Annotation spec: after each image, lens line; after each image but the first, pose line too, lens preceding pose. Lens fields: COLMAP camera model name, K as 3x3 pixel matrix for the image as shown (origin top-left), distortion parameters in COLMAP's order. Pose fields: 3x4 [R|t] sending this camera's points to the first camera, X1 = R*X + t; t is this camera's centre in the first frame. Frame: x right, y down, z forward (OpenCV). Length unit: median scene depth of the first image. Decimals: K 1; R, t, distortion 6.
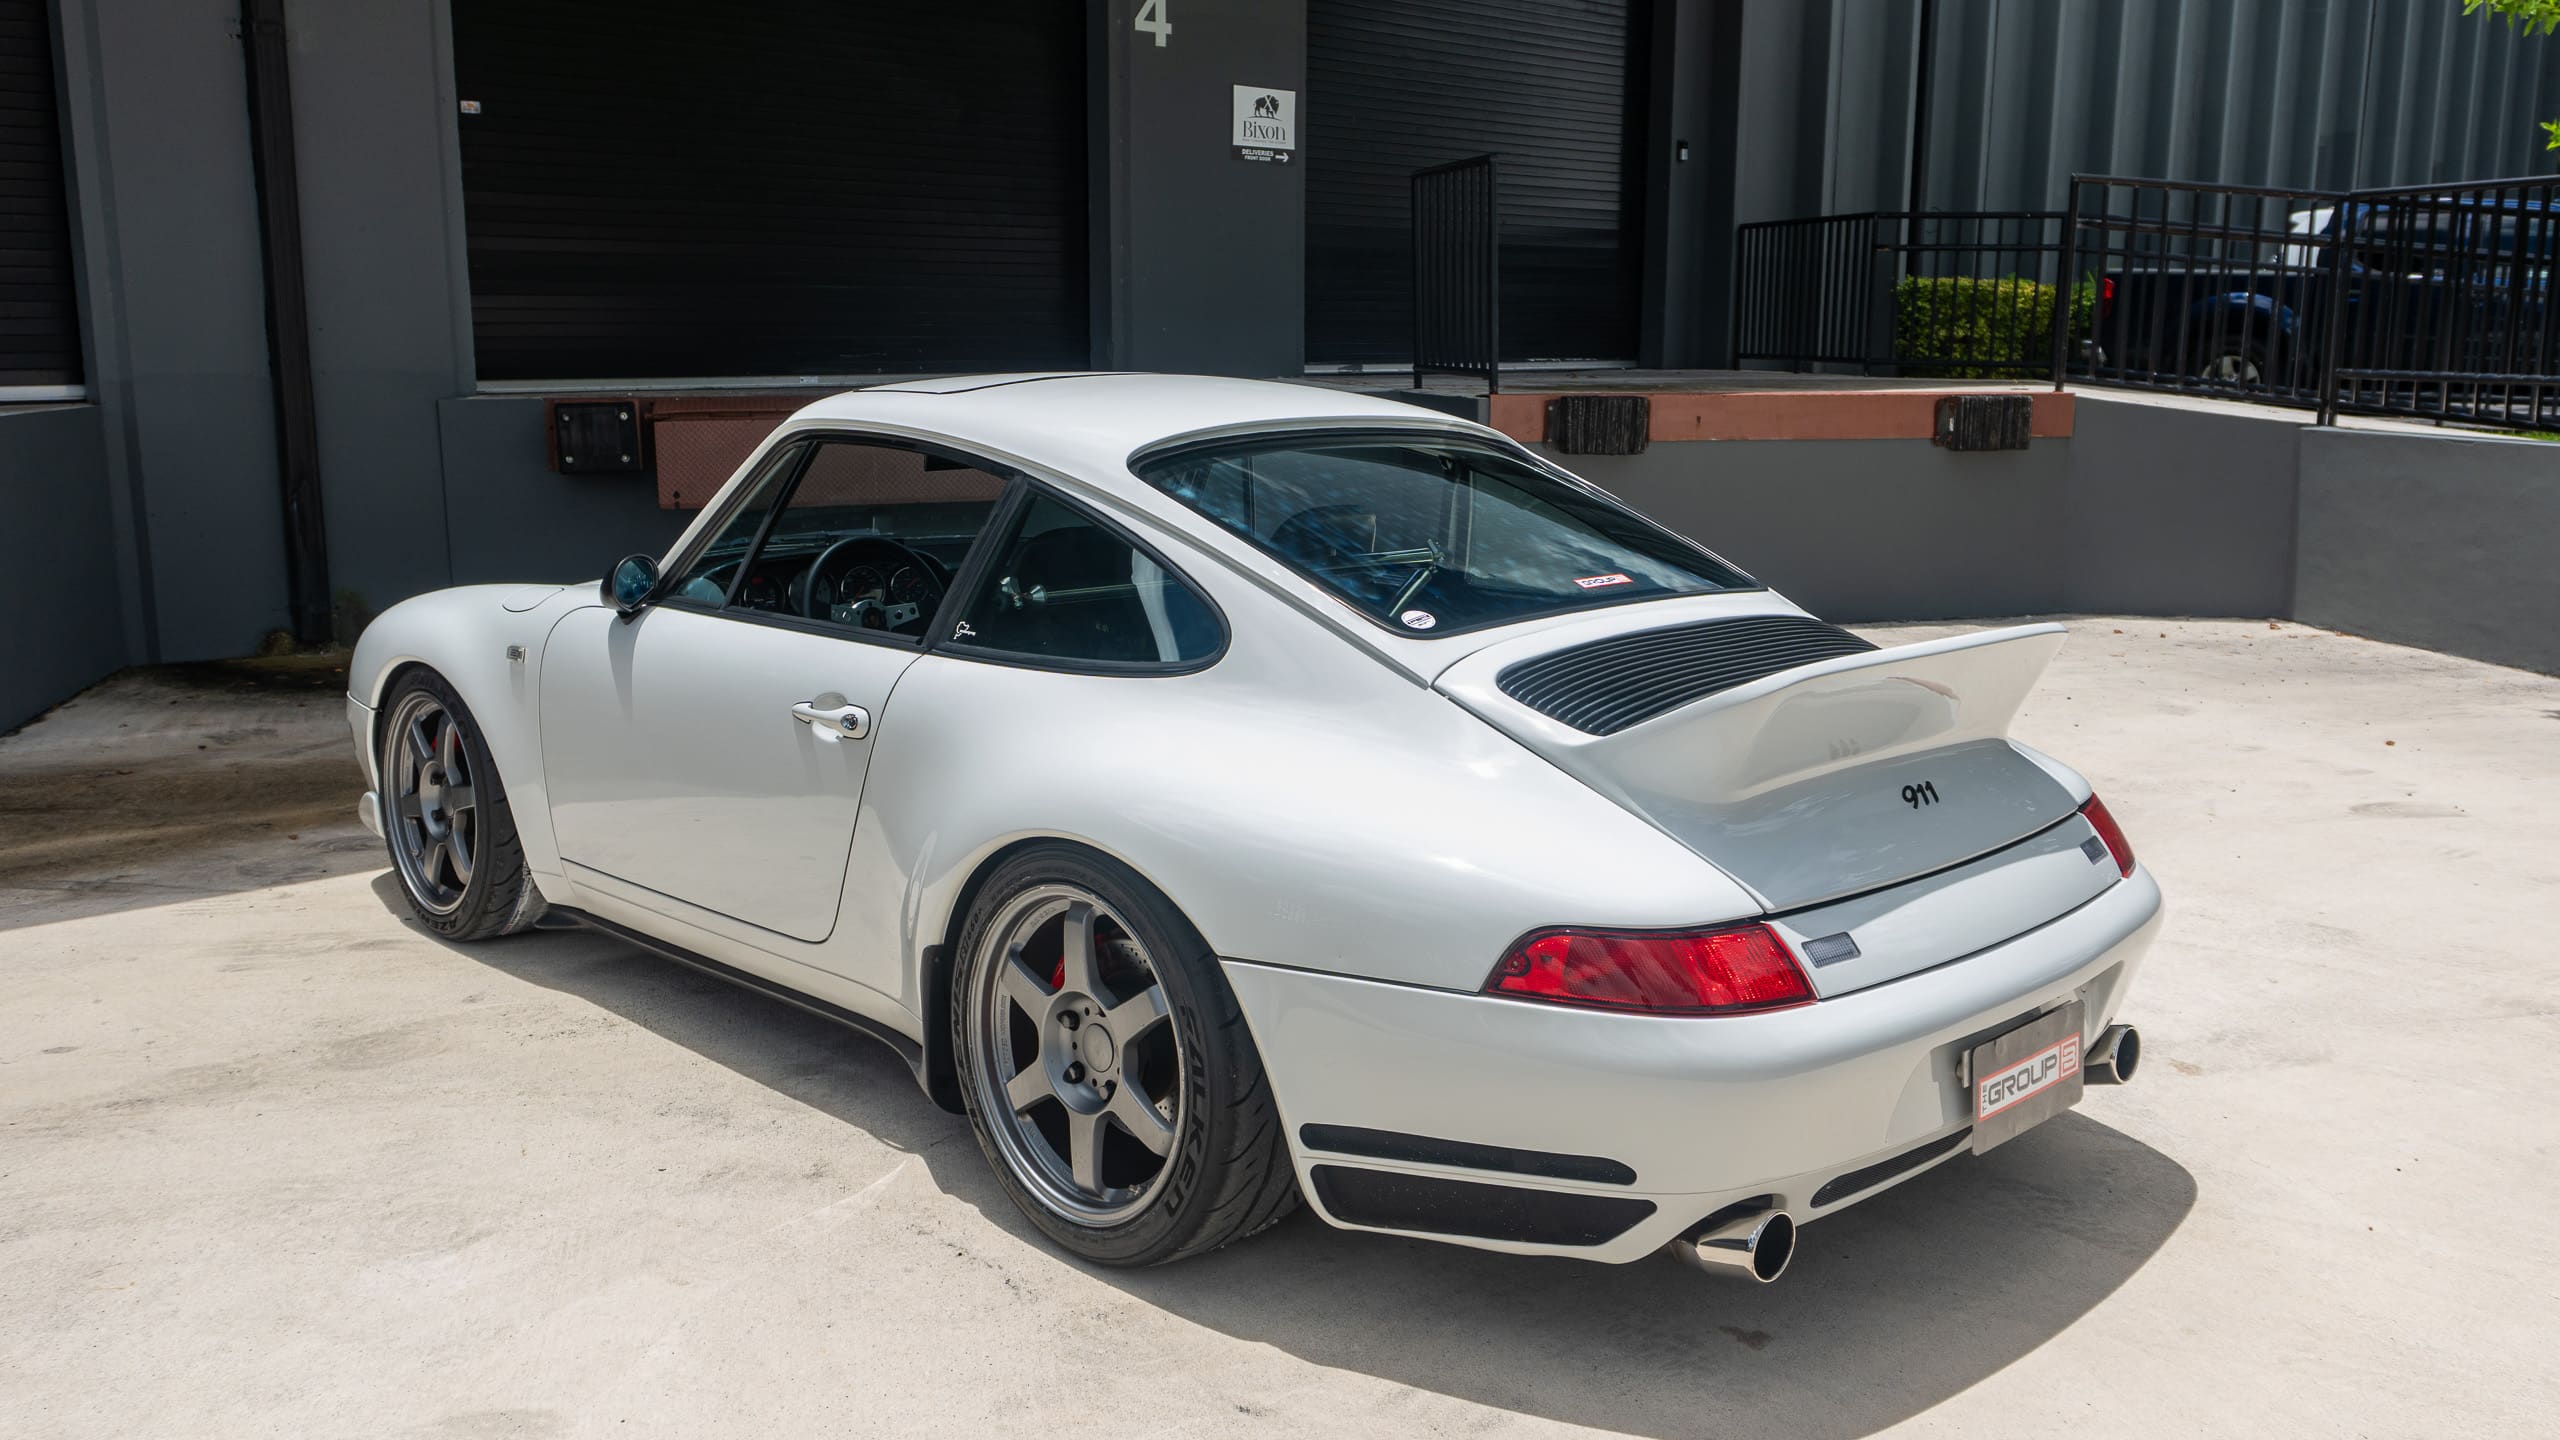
lens RADIAL K [[2114.7, 0, 1285.0], [0, 2114.7, 742.4], [0, 0, 1]] dist [-0.022474, 0.005104]
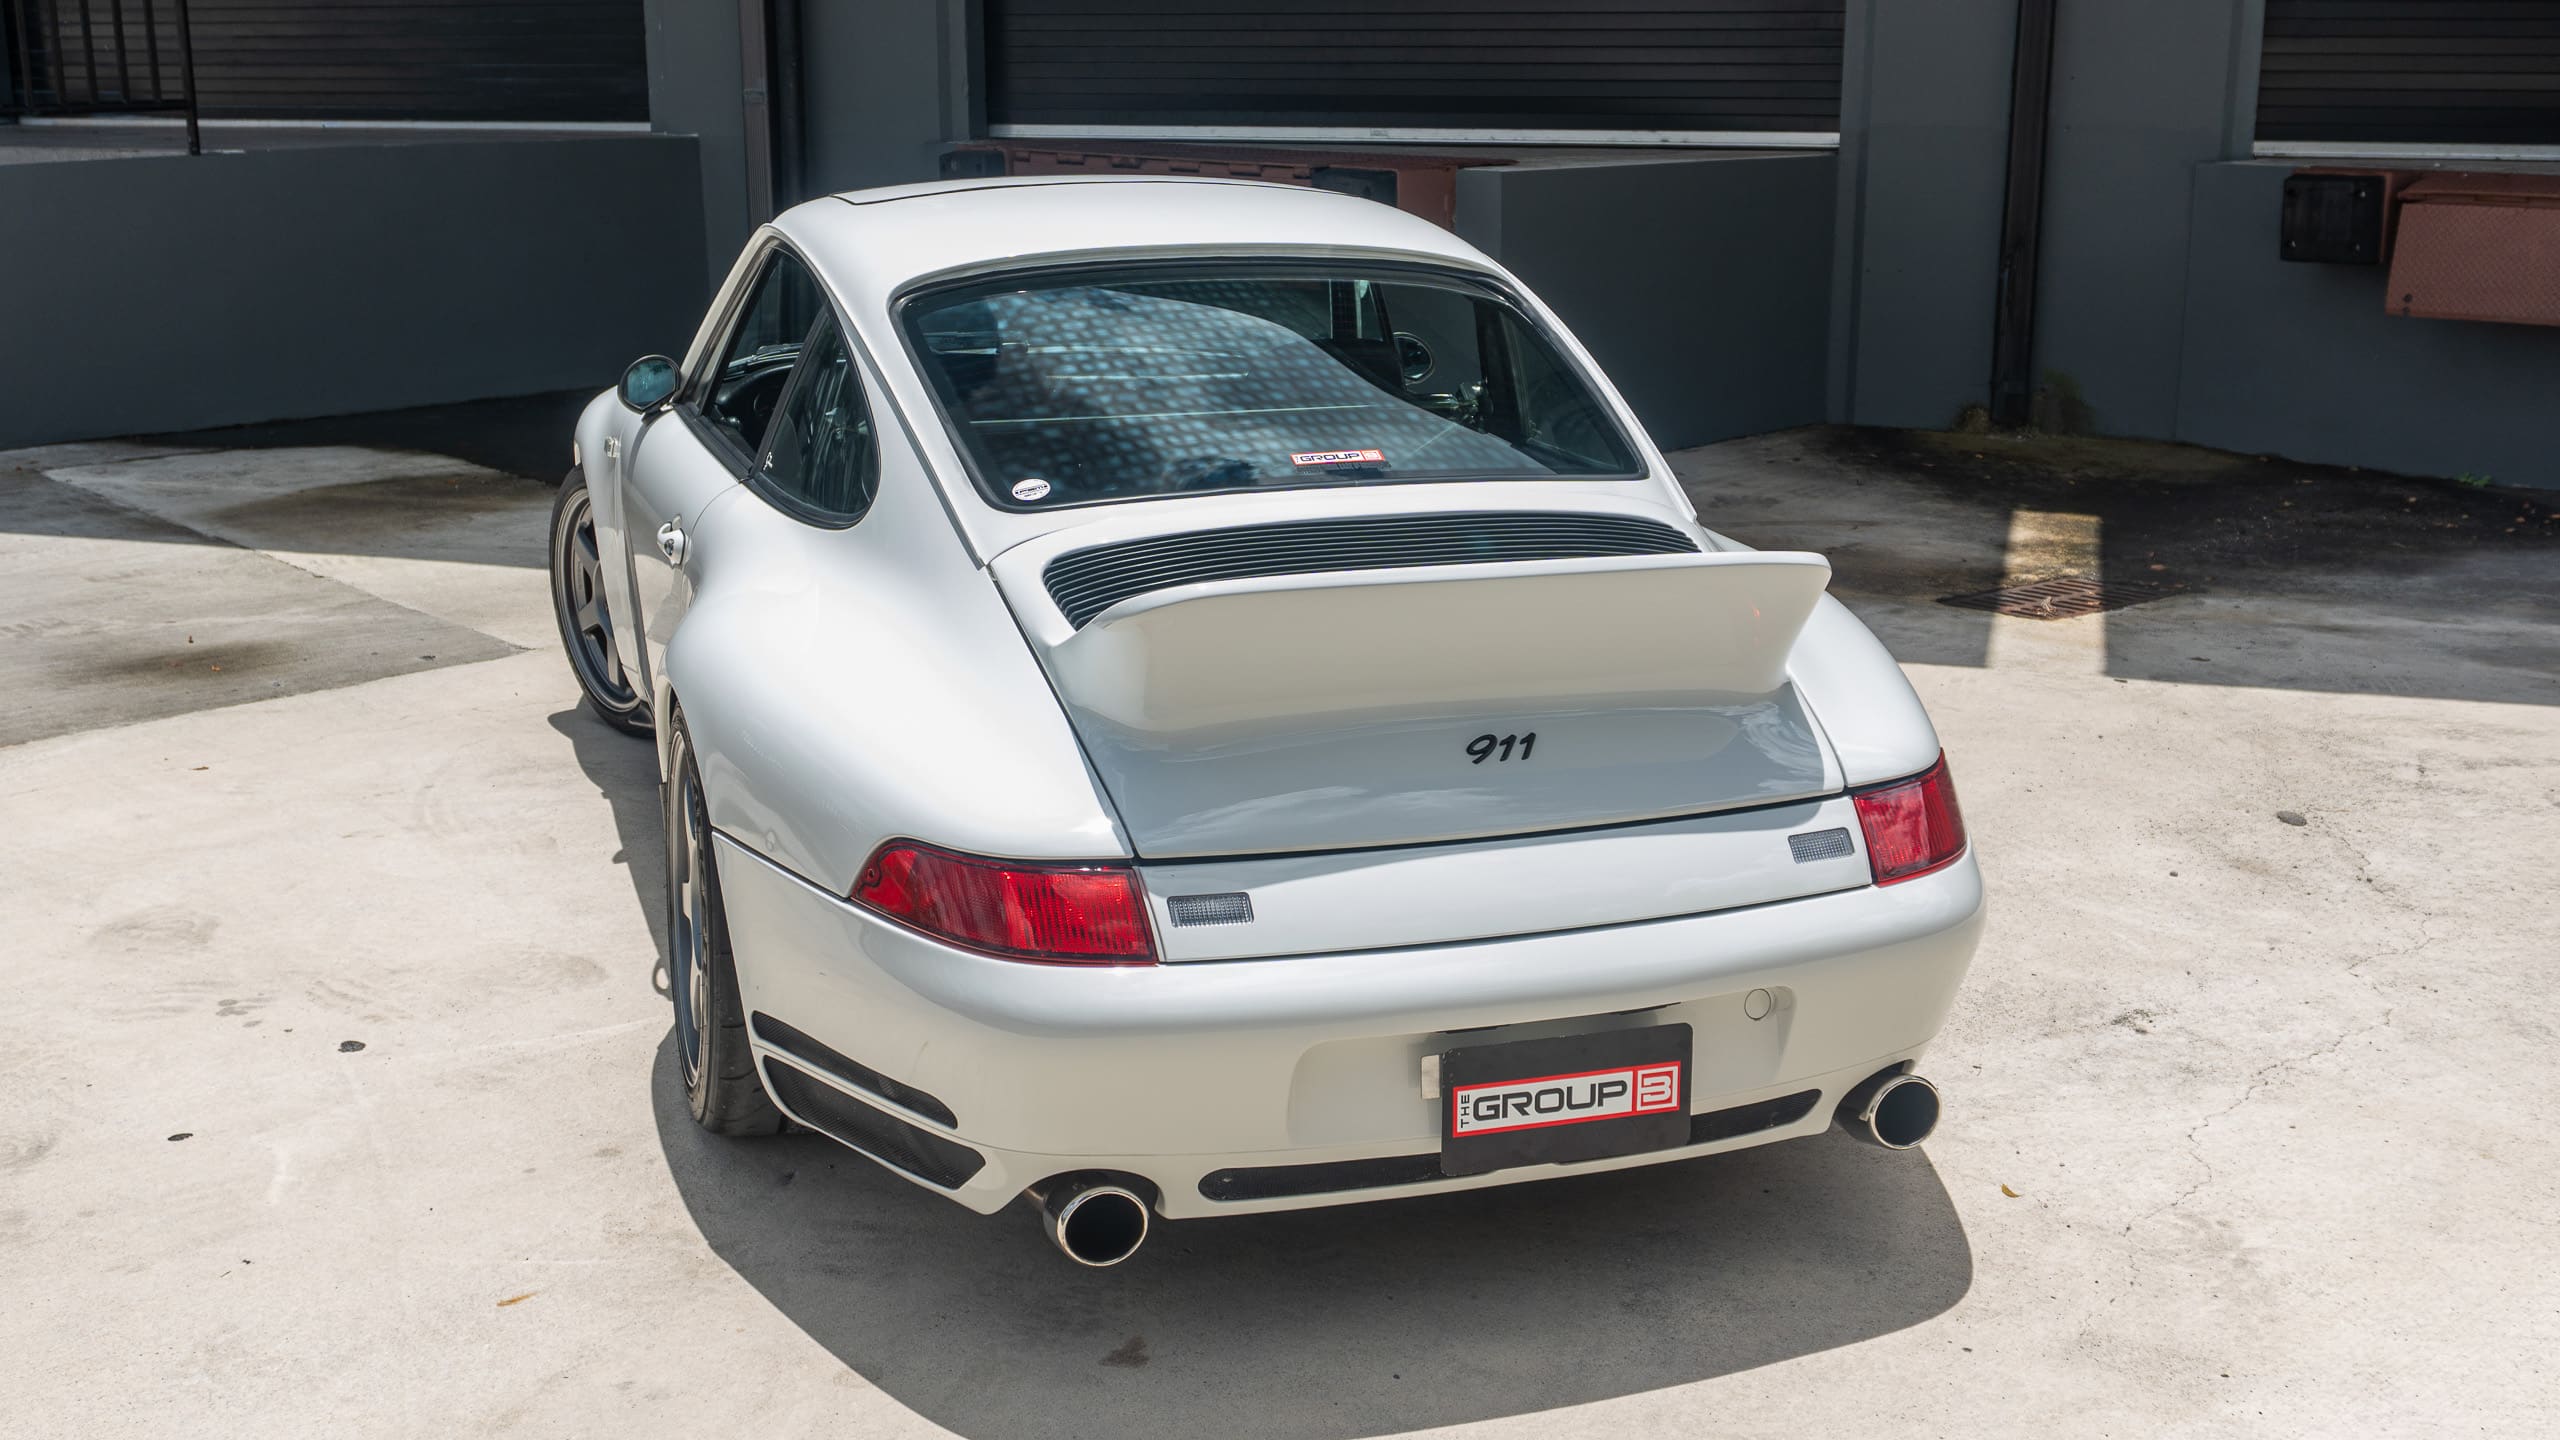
lens RADIAL K [[2572.1, 0, 1261.9], [0, 2572.1, 686.6], [0, 0, 1]] dist [-0.012452, -0.004489]
pose [[0.480020, 0.210731, -0.851571, 0.793987], [-0.162204, 0.975302, 0.149918, -0.111984], [0.862132, 0.066165, 0.502346, 0.362858]]
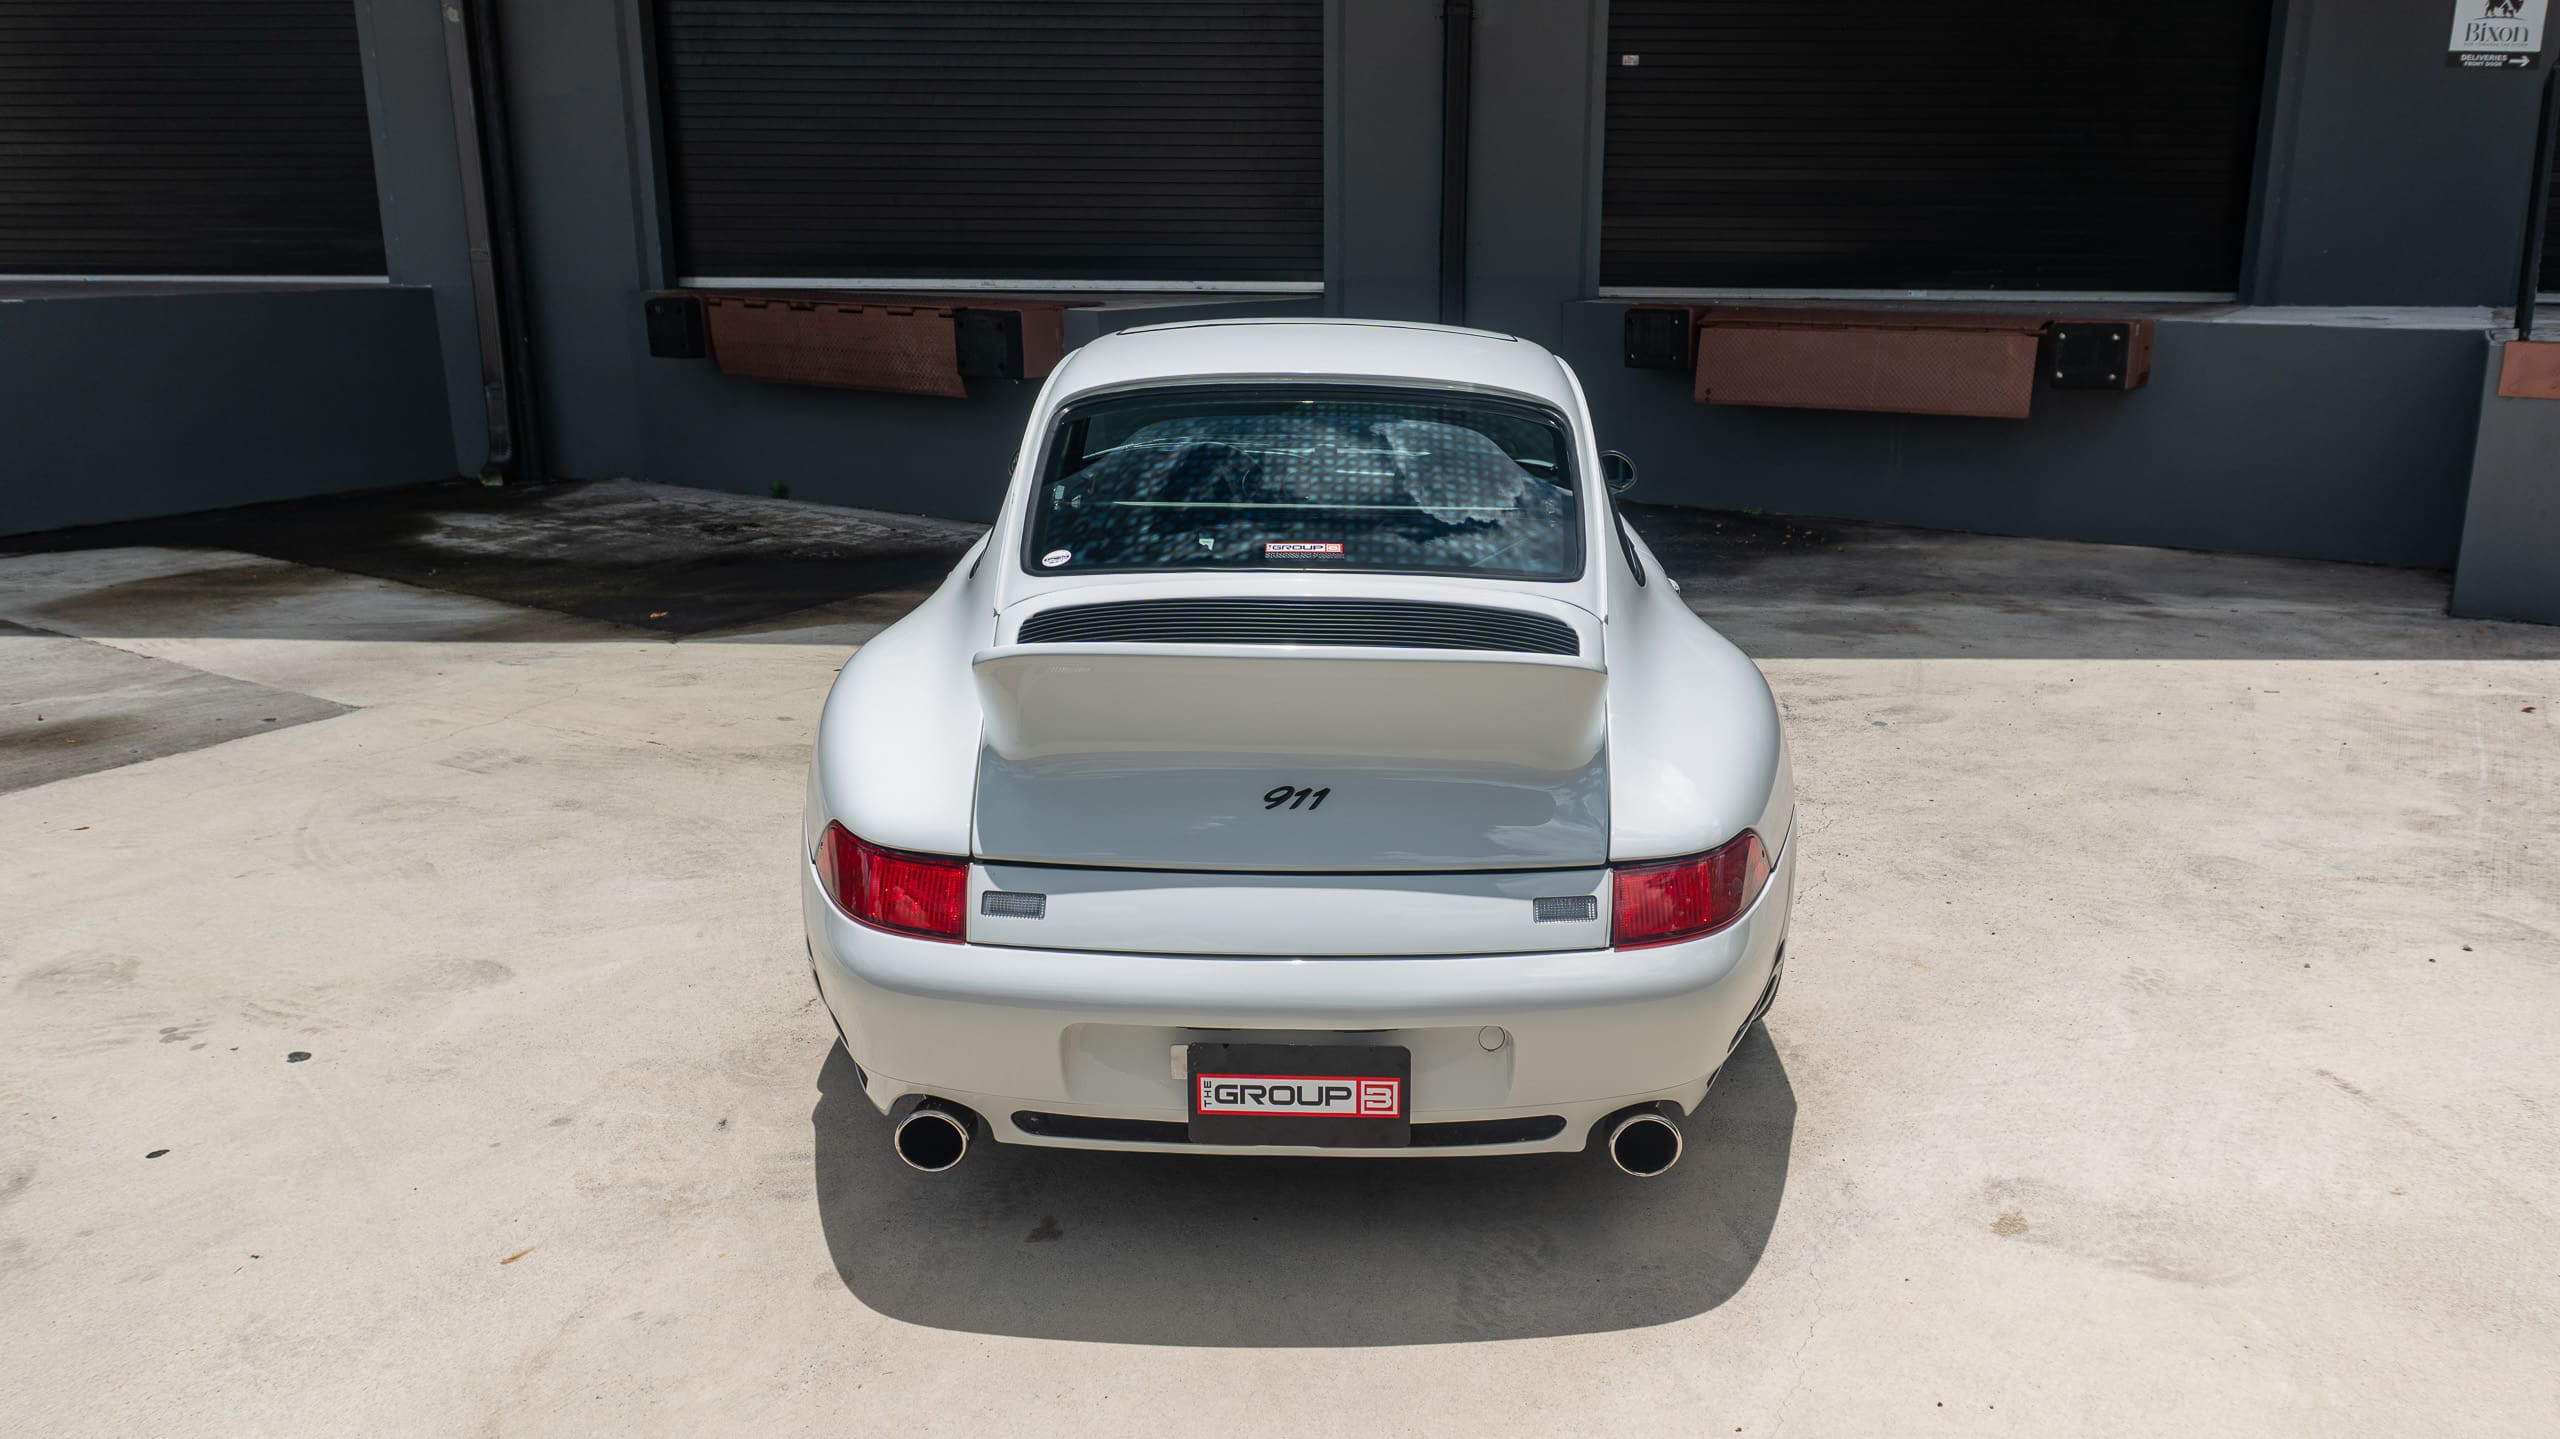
lens RADIAL K [[1816.2, 0, 1380.4], [0, 1816.2, 717.6], [0, 0, 1]] dist [-0.013460, -0.005557]
pose [[0.710092, 0.189341, -0.678174, 0.690949], [-0.138190, 0.981910, 0.129449, -0.098366], [0.690415, 0.001796, 0.723411, 0.310003]]
